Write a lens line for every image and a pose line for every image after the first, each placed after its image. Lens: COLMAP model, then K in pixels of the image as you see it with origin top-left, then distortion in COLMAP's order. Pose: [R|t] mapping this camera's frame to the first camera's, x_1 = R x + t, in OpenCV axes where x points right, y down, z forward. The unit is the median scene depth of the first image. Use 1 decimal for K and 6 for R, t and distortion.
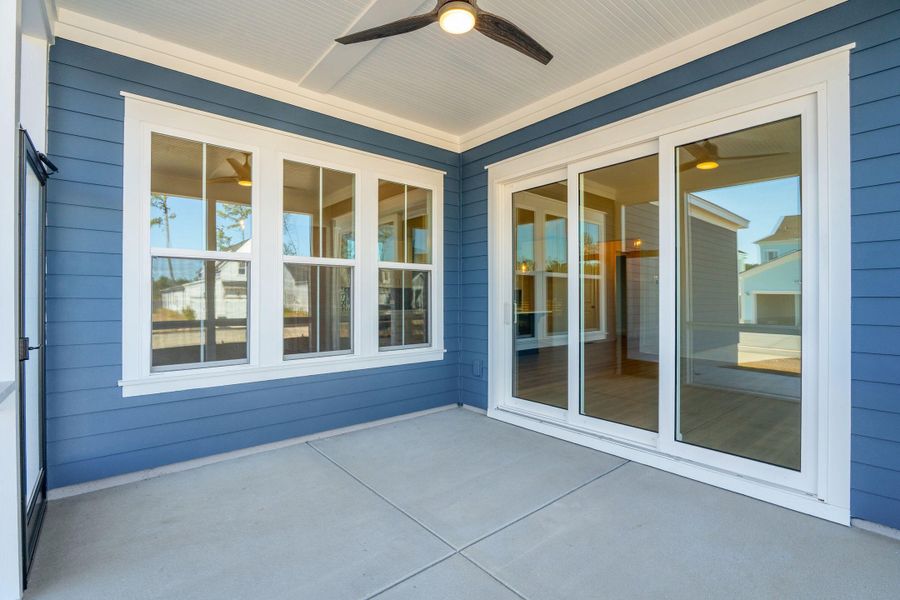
lens RADIAL K [[415.2, 0, 449.1], [0, 415.2, 296.0], [0, 0, 1]] dist [-0.000409, -0.000177]
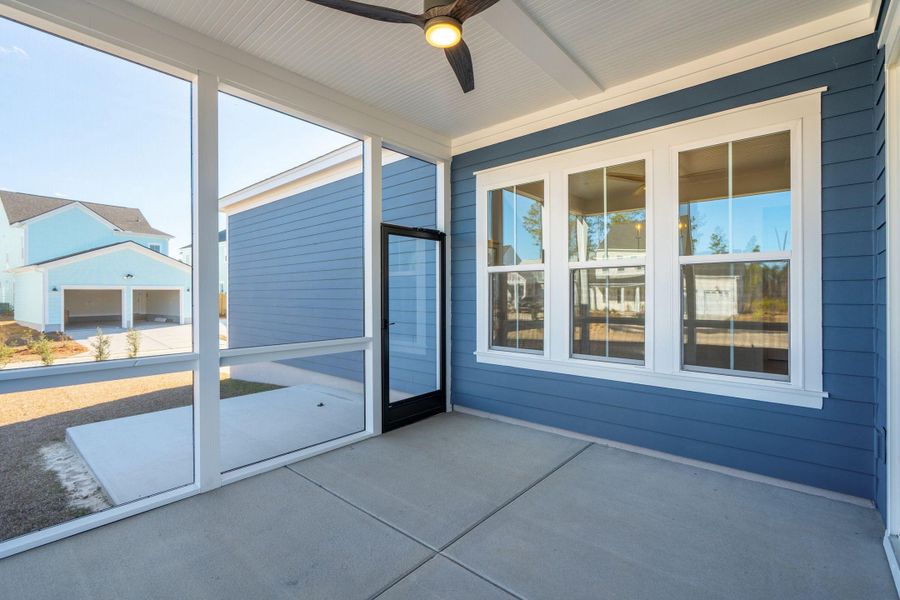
lens RADIAL K [[410.2, 0, 450.0], [0, 410.2, 300.0], [0, 0, 1]] dist [0.000755, 0.000354]
pose [[0.167666, 0.003010, -0.985839, 0.542359], [-0.006277, 0.999978, 0.001986, 0.001936], [0.985824, 0.005855, 0.167681, 0.447539]]
